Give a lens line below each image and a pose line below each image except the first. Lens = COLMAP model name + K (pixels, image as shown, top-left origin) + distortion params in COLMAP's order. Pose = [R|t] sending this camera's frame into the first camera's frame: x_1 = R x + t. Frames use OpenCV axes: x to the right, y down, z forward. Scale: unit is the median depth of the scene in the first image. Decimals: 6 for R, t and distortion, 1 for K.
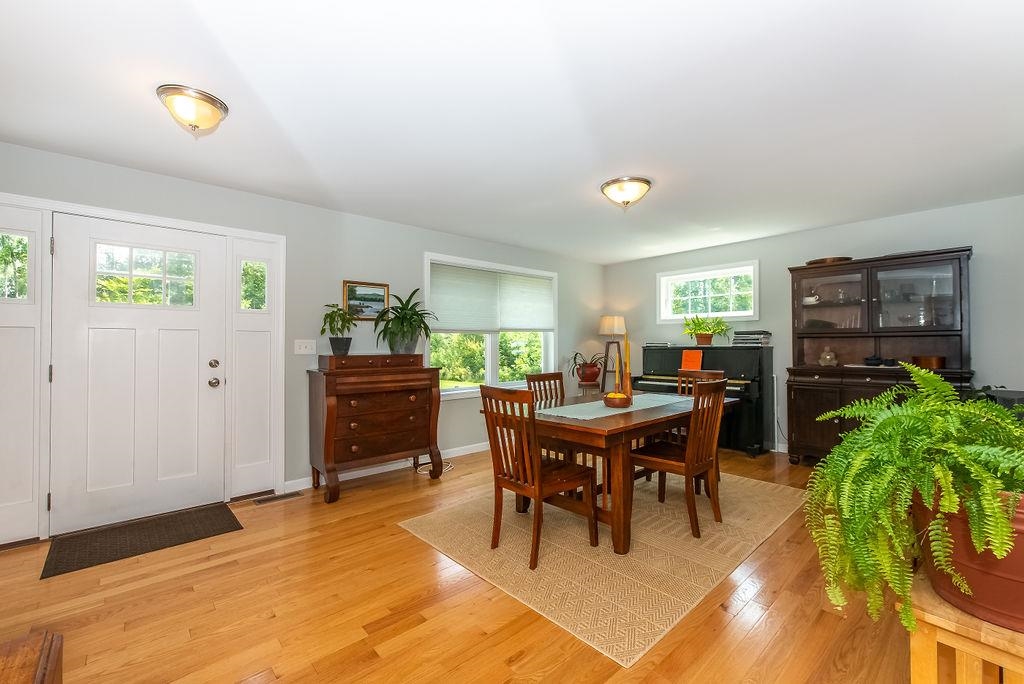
lens RADIAL K [[438.2, 0, 516.7], [0, 438.2, 337.3], [0, 0, 1]] dist [0.003265, 0.000208]
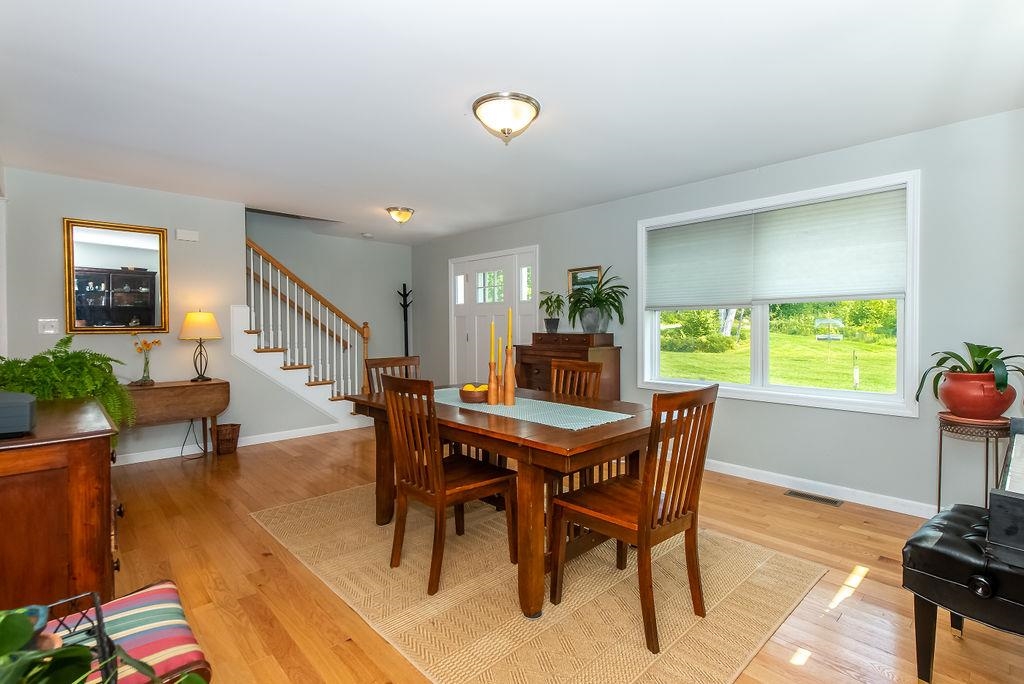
lens RADIAL K [[471.7, 0, 508.8], [0, 471.7, 334.0], [0, 0, 1]] dist [-0.014261, -0.000031]
pose [[0.001408, 0.033099, -0.999451, 0.866959], [0.022501, 0.999198, 0.033122, -0.001490], [0.999746, -0.022535, 0.000662, 0.820751]]
